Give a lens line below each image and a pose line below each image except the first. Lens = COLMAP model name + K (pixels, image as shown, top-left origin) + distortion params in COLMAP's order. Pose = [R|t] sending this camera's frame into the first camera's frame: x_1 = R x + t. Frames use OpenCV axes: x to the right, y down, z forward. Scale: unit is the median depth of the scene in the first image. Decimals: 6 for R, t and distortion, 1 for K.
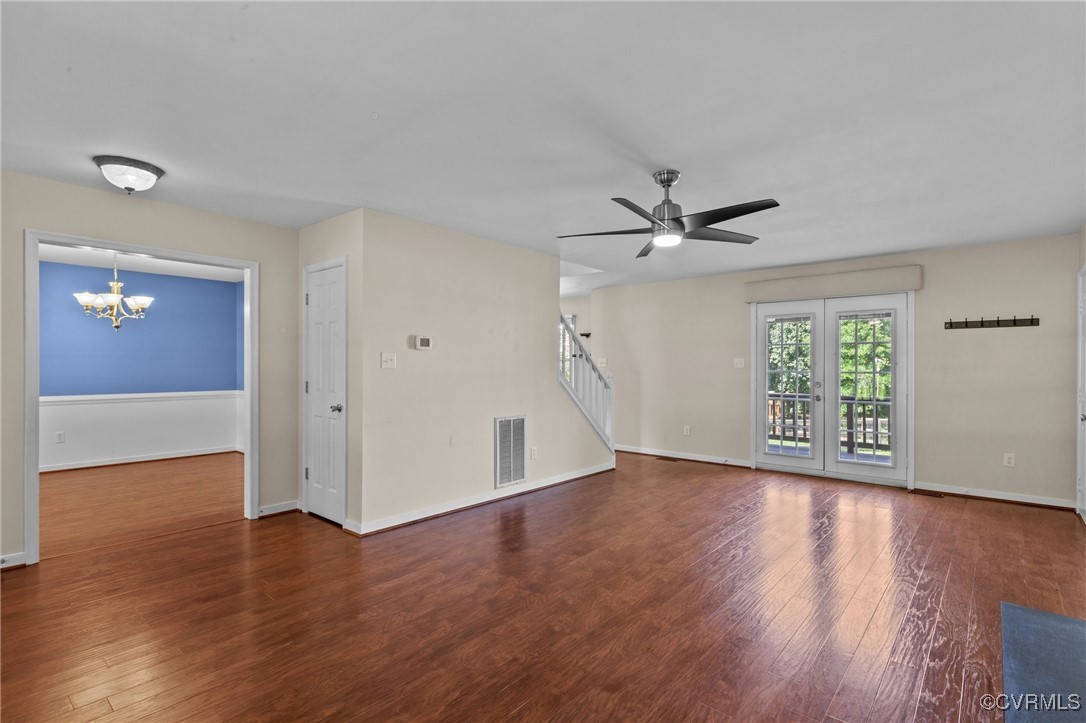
lens RADIAL K [[531.1, 0, 543.0], [0, 531.1, 361.5], [0, 0, 1]] dist [-0.001115, 0.000133]
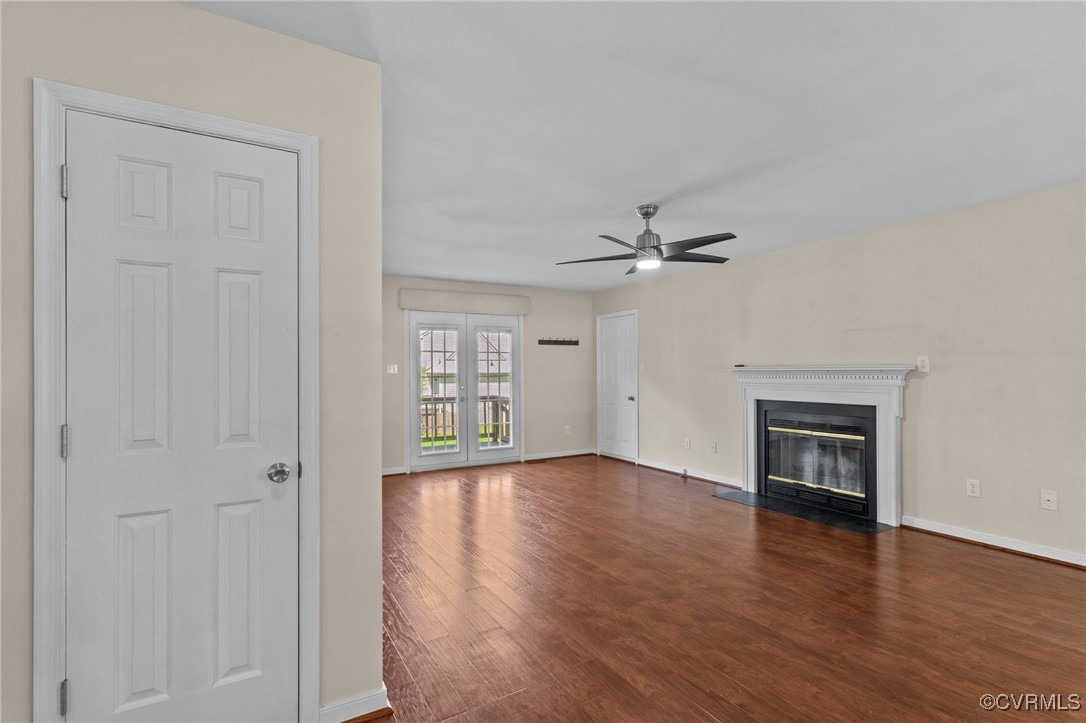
lens RADIAL K [[527.3, 0, 563.1], [0, 527.3, 366.2], [0, 0, 1]] dist [0.003413, 0.000357]
pose [[0.300457, 0.001819, 0.953794, -0.608626], [0.002449, 0.999993, -0.002678, 0.000640], [-0.953792, 0.003140, 0.300450, 0.537233]]
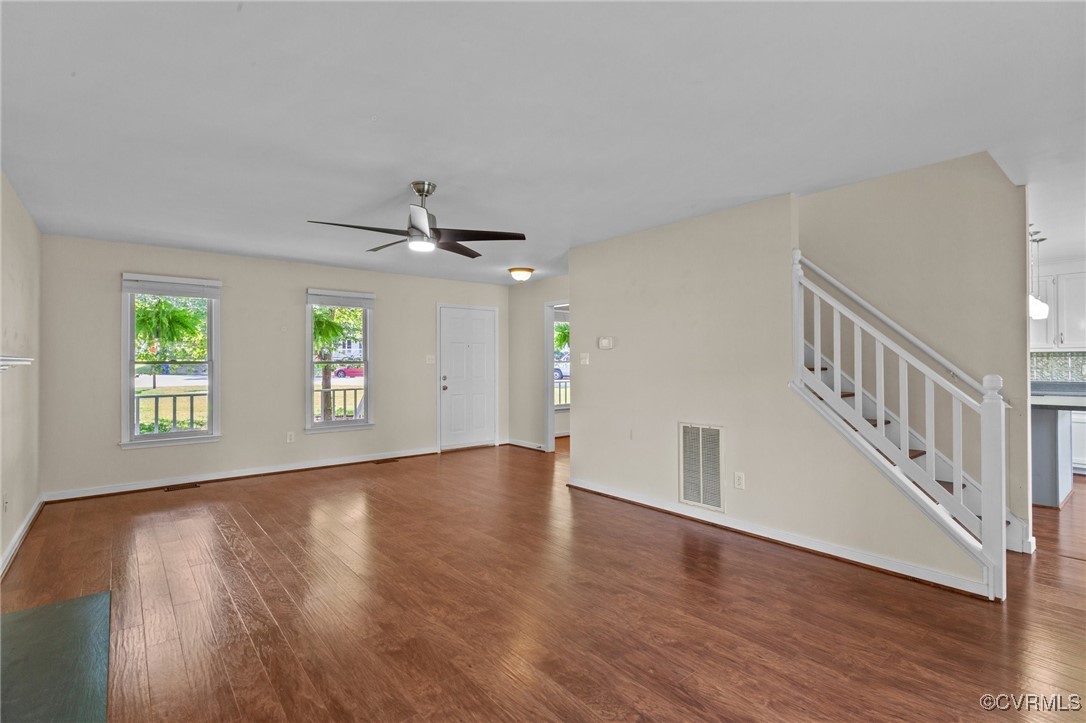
lens RADIAL K [[509.8, 0, 548.8], [0, 509.8, 359.4], [0, 0, 1]] dist [0.001854, 0.000460]
pose [[-0.164850, -0.011155, -0.986256, 0.774170], [0.006969, 0.999898, -0.012474, 0.012292], [0.986294, -0.008930, -0.164755, 0.918110]]
